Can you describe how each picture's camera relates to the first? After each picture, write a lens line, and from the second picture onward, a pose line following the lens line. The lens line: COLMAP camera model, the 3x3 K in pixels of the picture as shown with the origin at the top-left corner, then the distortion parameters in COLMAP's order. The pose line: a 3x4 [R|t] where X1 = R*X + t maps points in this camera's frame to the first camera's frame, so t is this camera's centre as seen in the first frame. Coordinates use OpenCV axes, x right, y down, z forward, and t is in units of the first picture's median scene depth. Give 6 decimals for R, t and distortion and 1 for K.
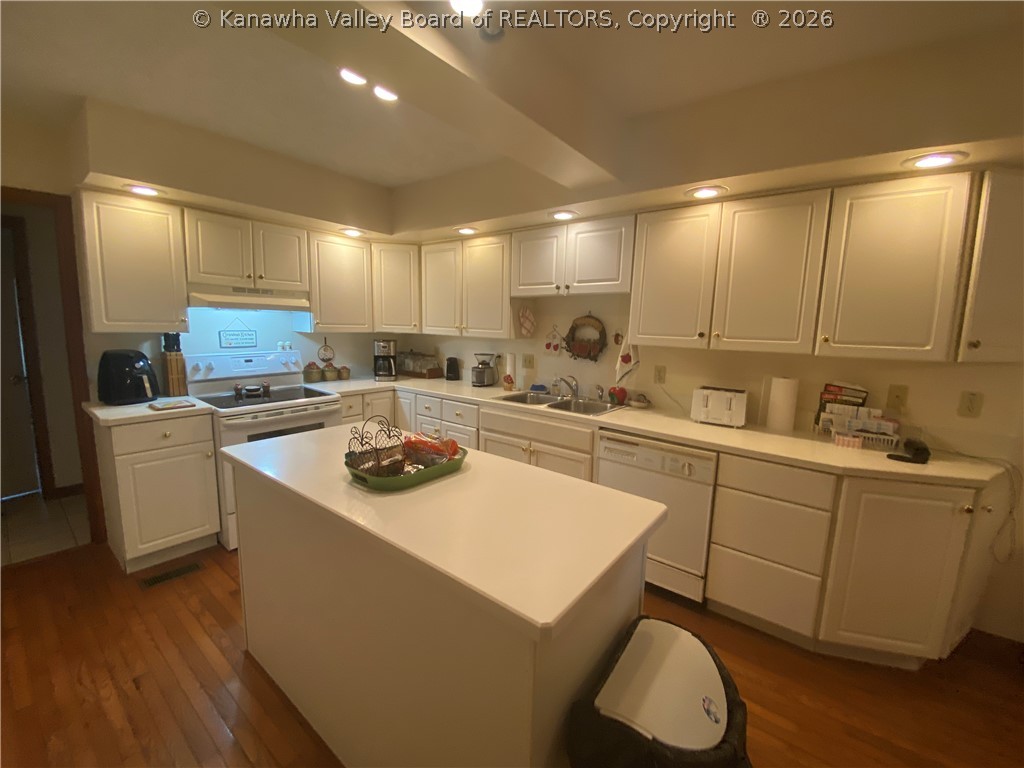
lens RADIAL K [[421.6, 0, 512.0], [0, 421.6, 384.0], [0, 0, 1]] dist [0.023845, -0.020264]
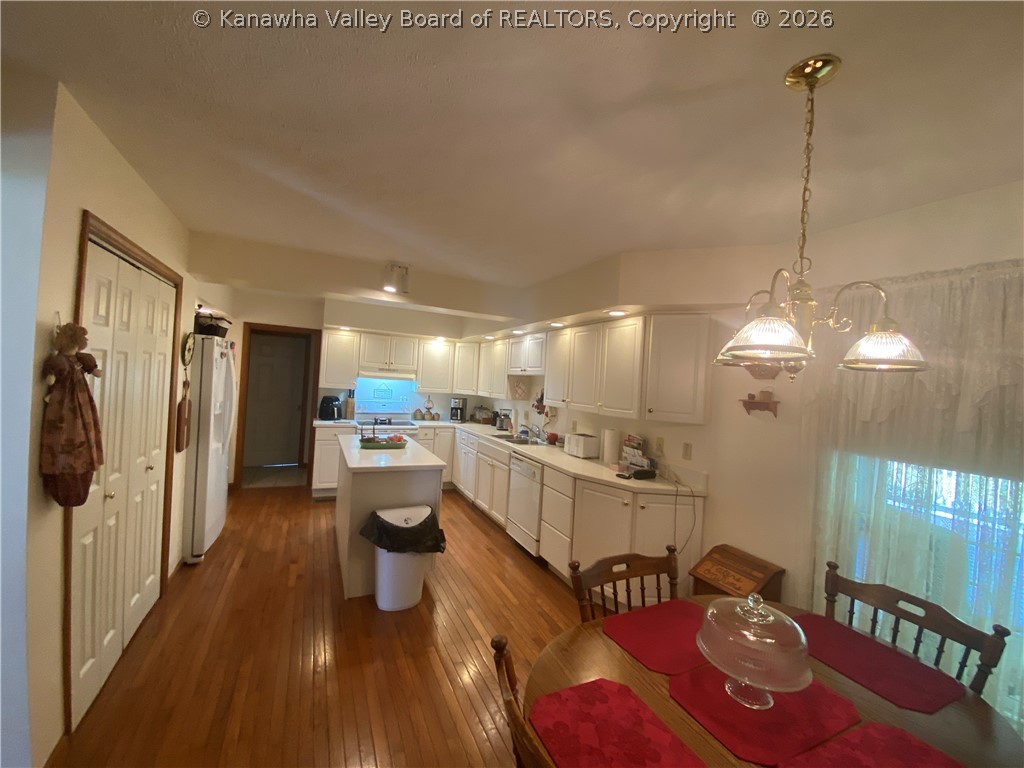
lens RADIAL K [[418.3, 0, 526.2], [0, 418.3, 382.0], [0, 0, 1]] dist [0.000571, -0.019630]
pose [[0.902322, 0.026422, -0.430253, 0.851551], [-0.096202, 0.985289, -0.141247, 0.051403], [0.420191, 0.168842, 0.891590, -0.481132]]
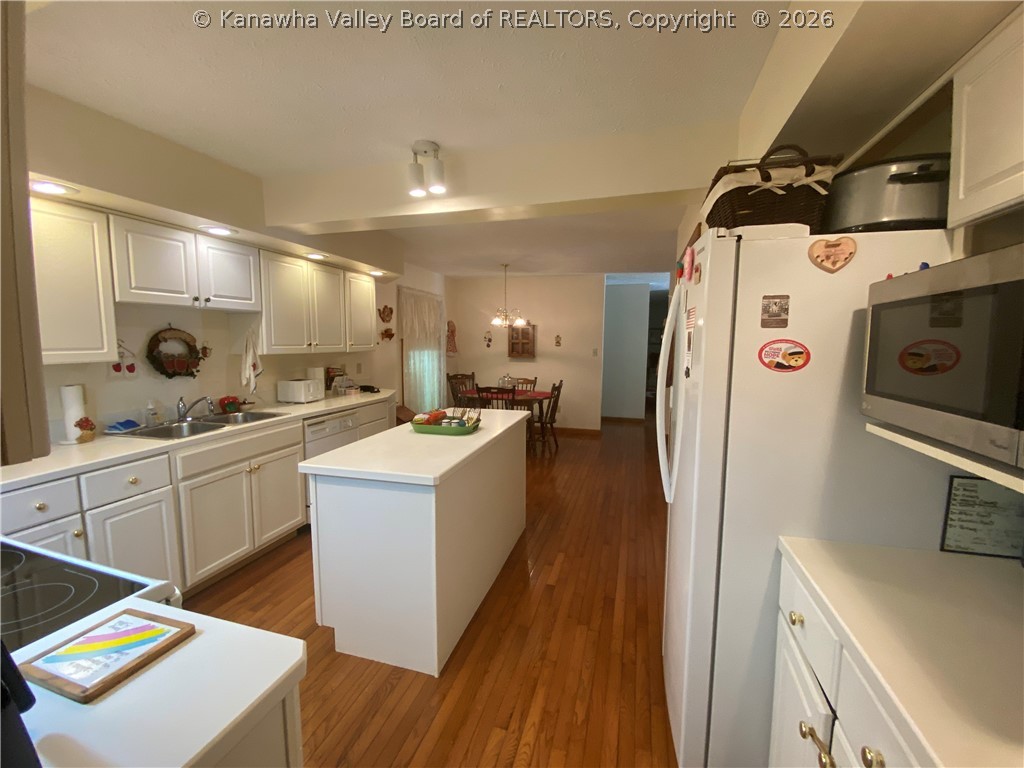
lens RADIAL K [[427.0, 0, 509.1], [0, 427.0, 392.4], [0, 0, 1]] dist [0.022196, -0.021135]
pose [[-0.361743, -0.144068, 0.921079, -1.024572], [0.115964, 0.973361, 0.197789, -0.137061], [-0.925038, 0.178361, -0.335400, 0.720916]]
